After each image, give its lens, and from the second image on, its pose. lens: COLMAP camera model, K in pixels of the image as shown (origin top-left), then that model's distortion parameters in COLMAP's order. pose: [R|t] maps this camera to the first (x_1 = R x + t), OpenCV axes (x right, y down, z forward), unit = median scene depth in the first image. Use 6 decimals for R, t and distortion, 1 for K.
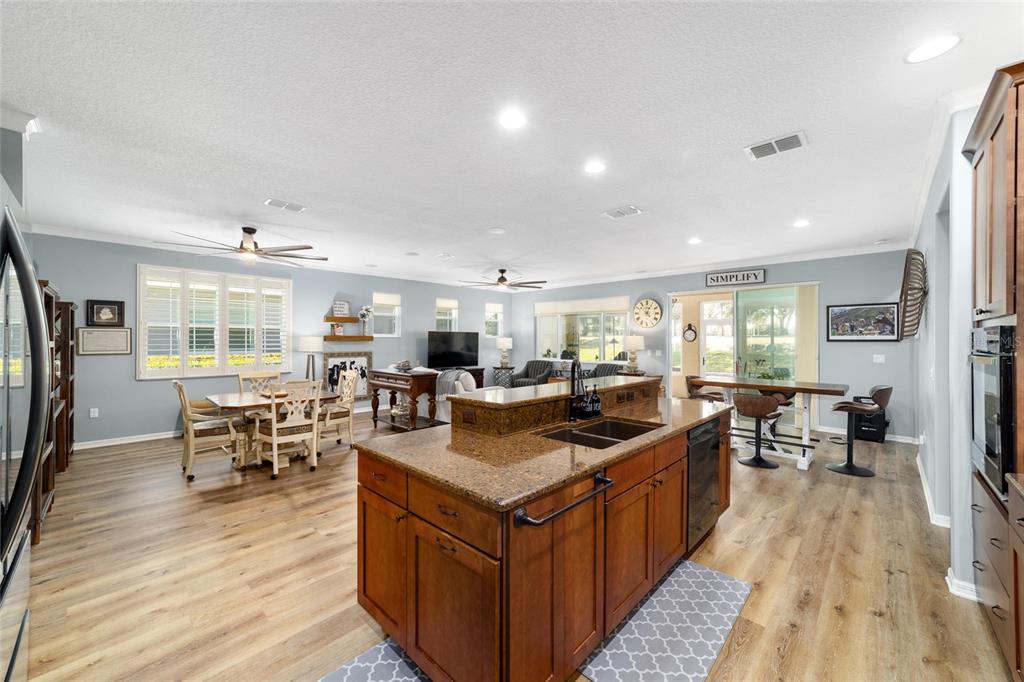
lens RADIAL K [[393.2, 0, 512.7], [0, 393.2, 340.2], [0, 0, 1]] dist [-0.008528, 0.002836]
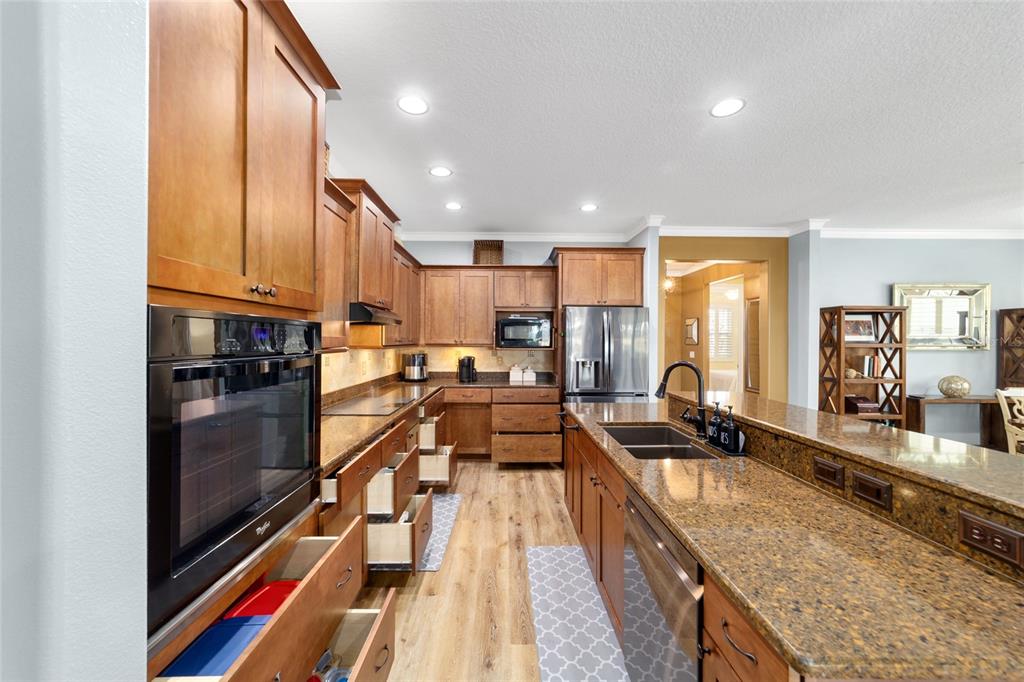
lens RADIAL K [[393.2, 0, 512.0], [0, 393.2, 341.1], [0, 0, 1]] dist [-0.008528, 0.002836]
pose [[-0.715974, -0.004051, -0.698115, 0.382754], [-0.005886, 0.999983, 0.000234, 0.001053], [0.698102, 0.004277, -0.715986, 0.490998]]
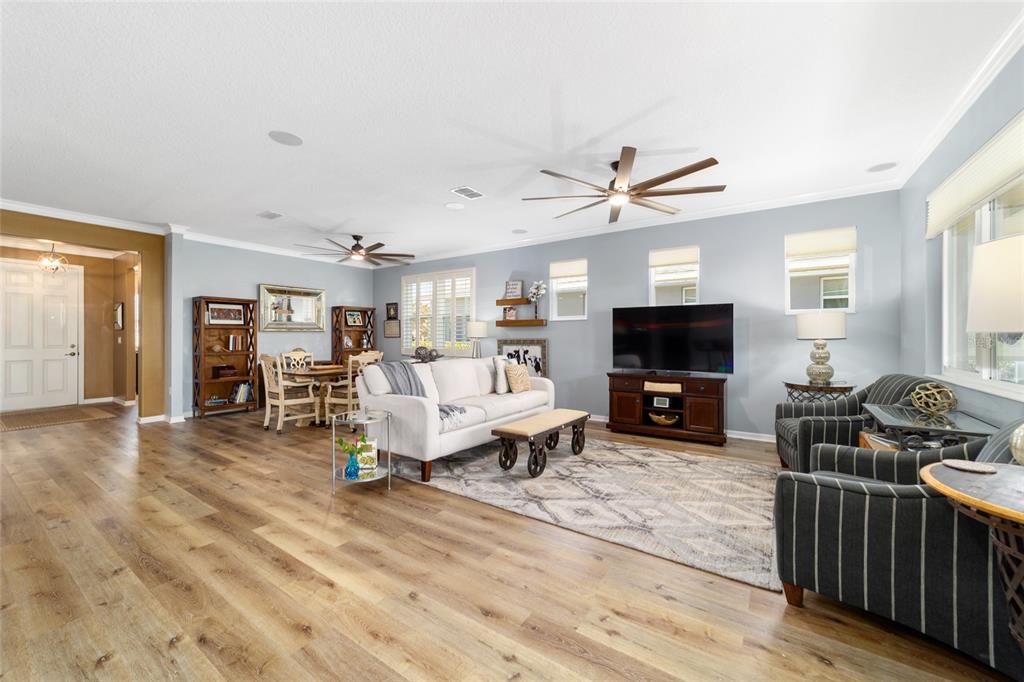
lens RADIAL K [[393.2, 0, 512.1], [0, 393.2, 340.5], [0, 0, 1]] dist [-0.008528, 0.002836]
pose [[0.158417, 0.005871, -0.987355, 0.481970], [0.000037, 0.999982, 0.005952, 0.031105], [0.987372, -0.000979, 0.158414, 0.944012]]
